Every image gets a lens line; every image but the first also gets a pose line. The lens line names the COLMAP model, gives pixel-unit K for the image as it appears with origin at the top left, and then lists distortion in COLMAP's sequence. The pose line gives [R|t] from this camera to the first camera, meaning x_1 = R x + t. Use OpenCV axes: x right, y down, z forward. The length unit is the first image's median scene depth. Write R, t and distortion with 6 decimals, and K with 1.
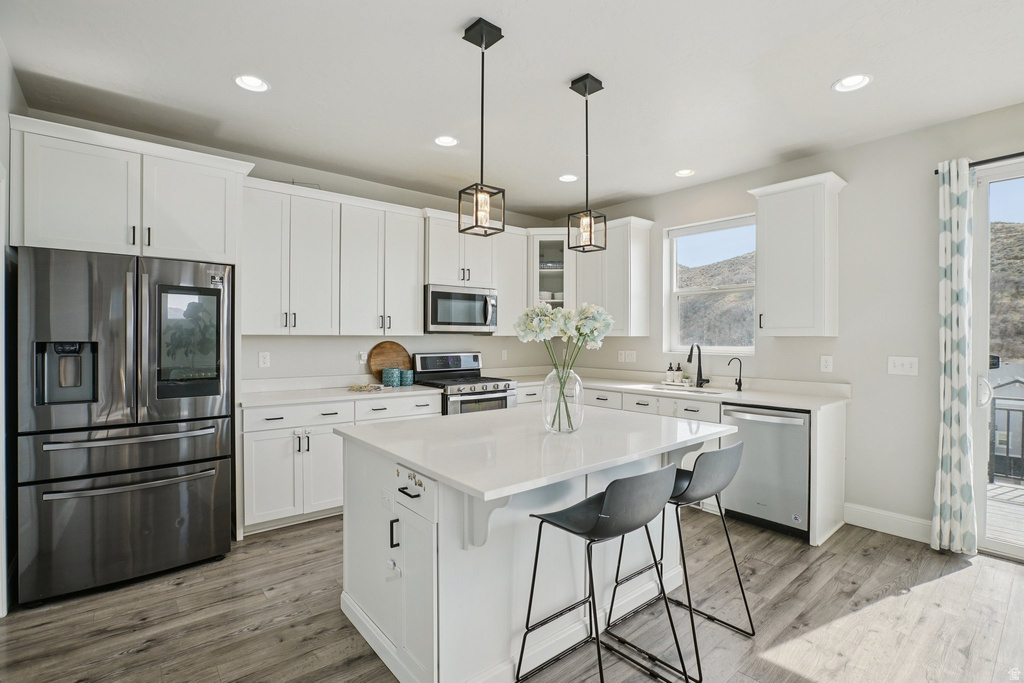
lens RADIAL K [[478.1, 0, 512.0], [0, 478.1, 341.5], [0, 0, 1]] dist [-0.021147, 0.001506]
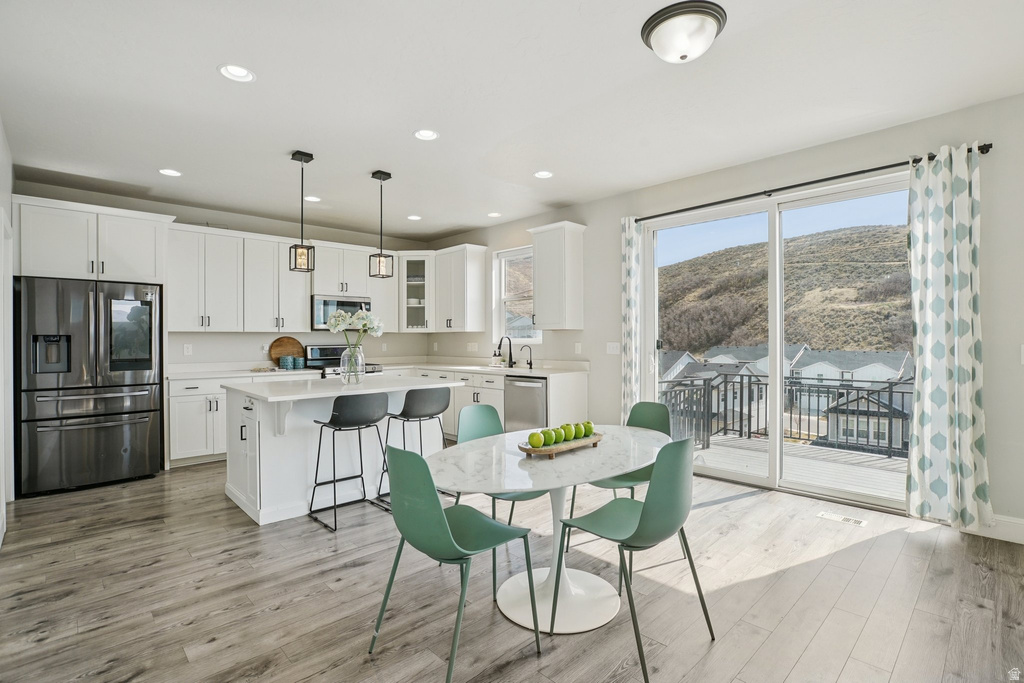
lens RADIAL K [[479.1, 0, 492.9], [0, 479.1, 340.3], [0, 0, 1]] dist [-0.001827, -0.000344]
pose [[0.998910, -0.008266, 0.045937, 0.340142], [0.008456, 0.999956, -0.003937, 0.026087], [-0.045902, 0.004321, 0.998937, -0.490001]]
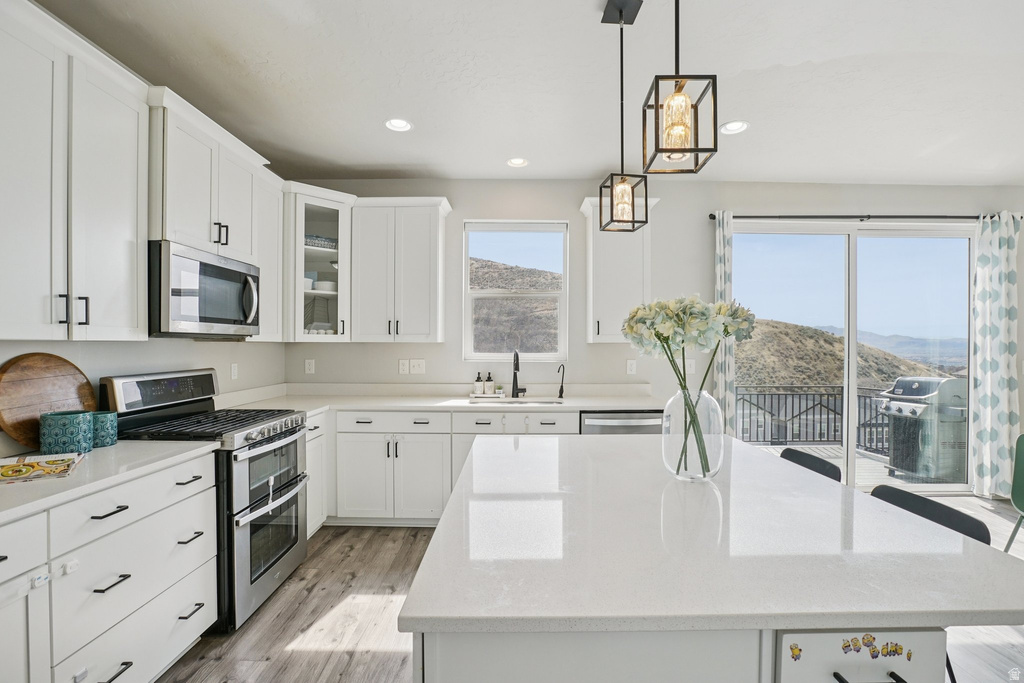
lens RADIAL K [[478.1, 0, 512.0], [0, 478.1, 341.5], [0, 0, 1]] dist [-0.021147, 0.001506]
pose [[0.652309, 0.003029, 0.757947, -0.392474], [0.006224, 0.999937, -0.009353, -0.005767], [-0.757928, 0.010819, 0.652249, 0.479785]]
